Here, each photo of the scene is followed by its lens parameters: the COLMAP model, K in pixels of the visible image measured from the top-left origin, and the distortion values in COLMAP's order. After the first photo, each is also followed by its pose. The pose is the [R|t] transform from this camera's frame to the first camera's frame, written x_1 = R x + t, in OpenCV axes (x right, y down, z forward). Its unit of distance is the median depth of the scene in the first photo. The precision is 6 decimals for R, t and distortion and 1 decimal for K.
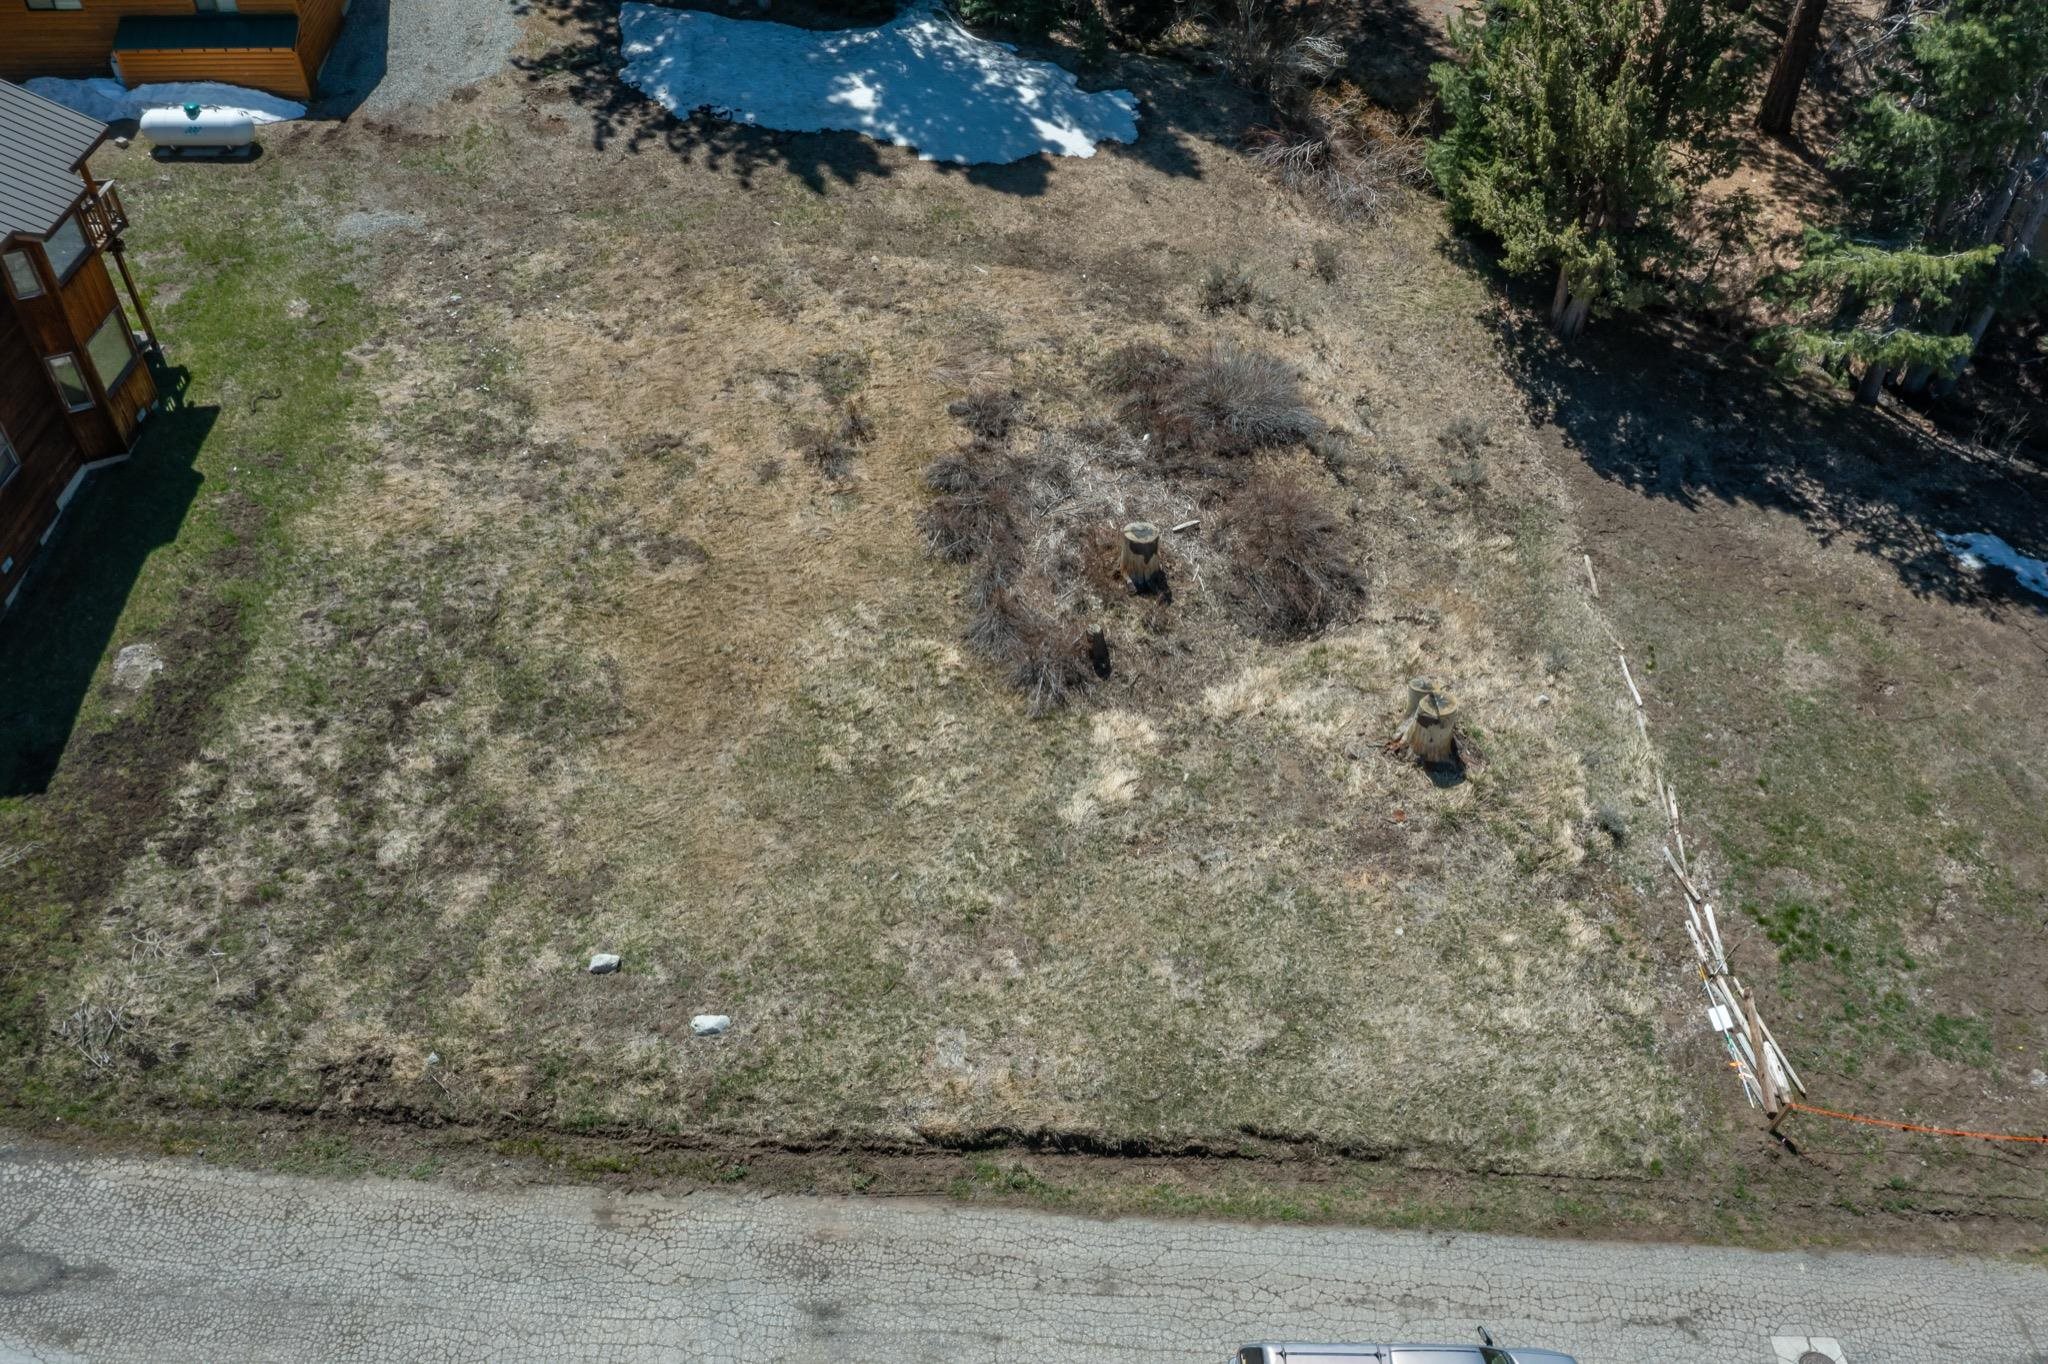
lens RADIAL K [[1635.2, 0, 1024.0], [0, 1635.2, 682.0], [0, 0, 1]] dist [0.012630, 0.008036]
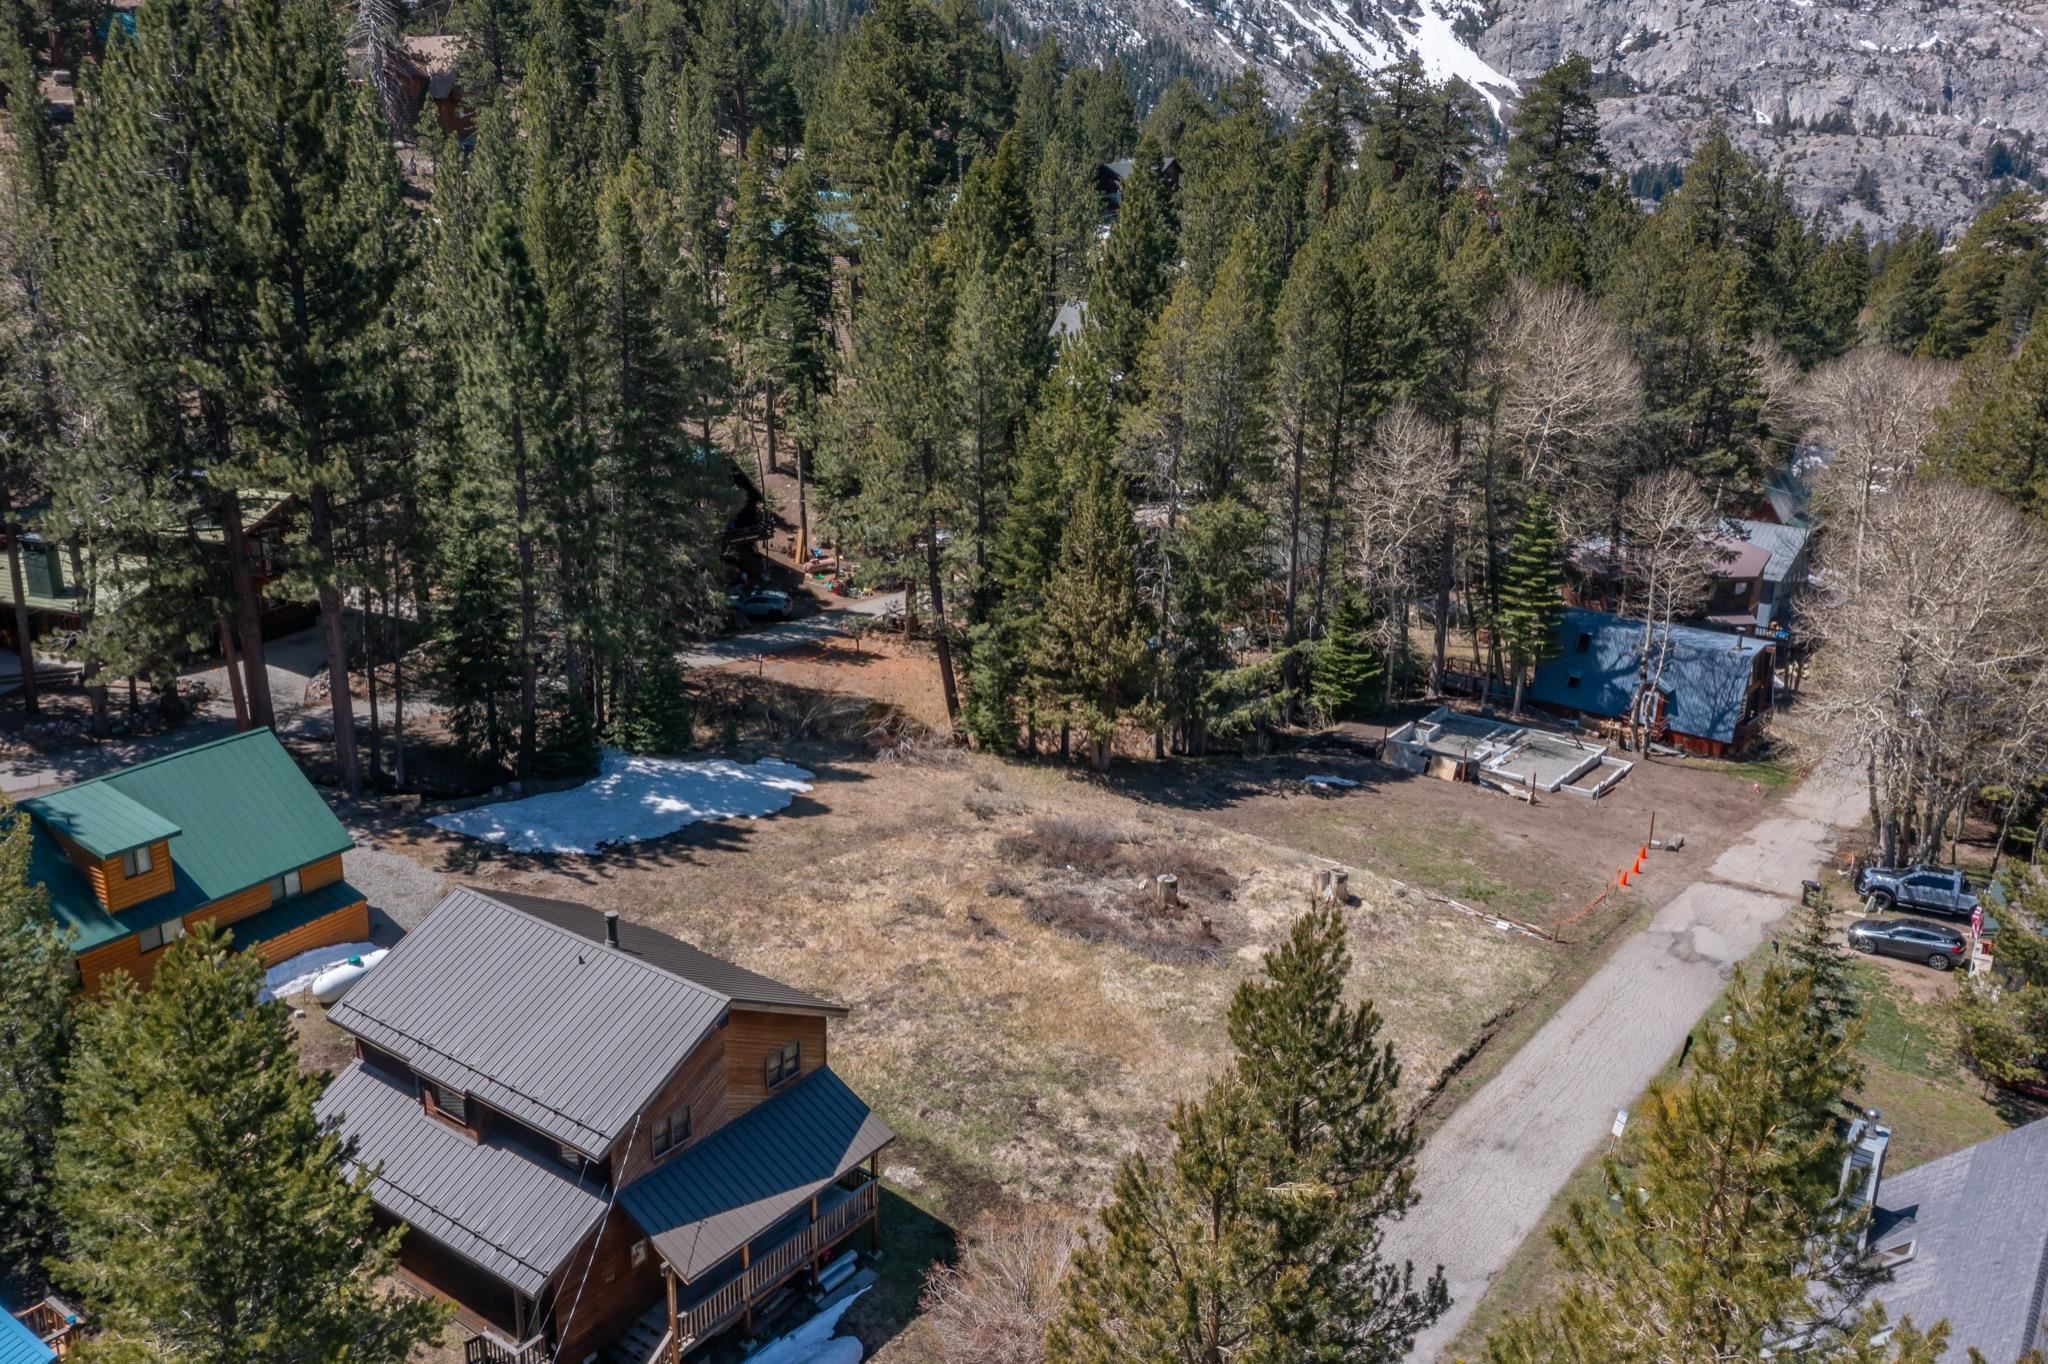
lens RADIAL K [[1631.8, 0, 1023.3], [0, 1631.8, 676.3], [0, 0, 1]] dist [0.019150, 0.008450]
pose [[0.579305, -0.245567, 0.777241, -1.429784], [0.554596, 0.817545, -0.155059, -0.083951], [-0.597352, 0.520881, 0.609798, -0.153342]]
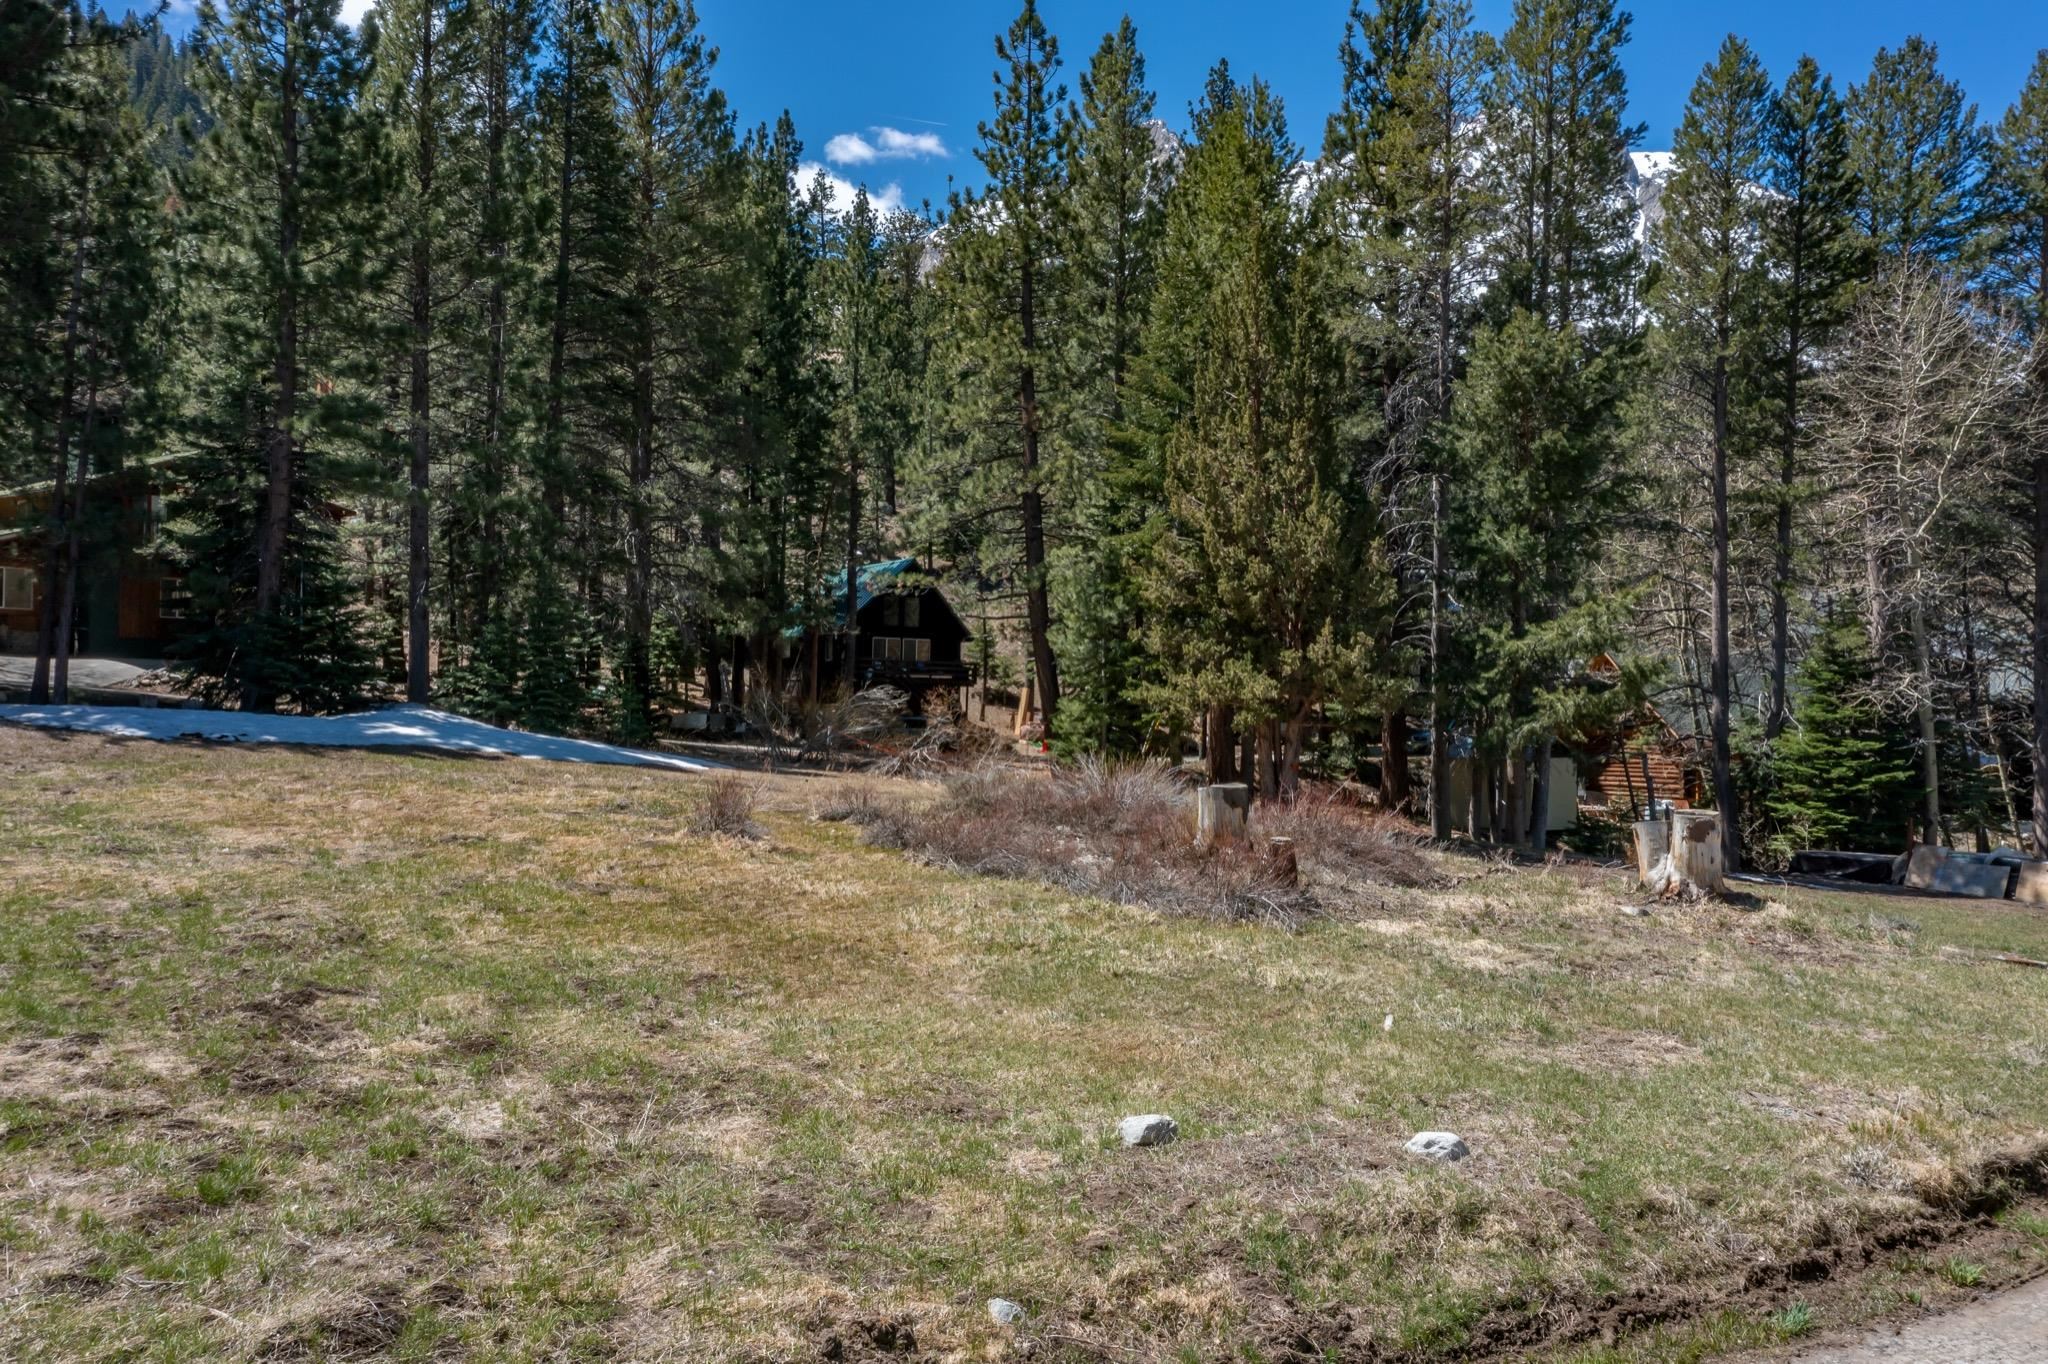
lens RADIAL K [[1630.6, 0, 1024.0], [0, 1630.6, 682.0], [0, 0, 1]] dist [0.038683, 0.002401]
pose [[0.810097, 0.007416, 0.586250, -0.455489], [0.402420, 0.720155, -0.565185, 0.269151], [-0.426382, 0.693773, 0.580411, 0.575458]]
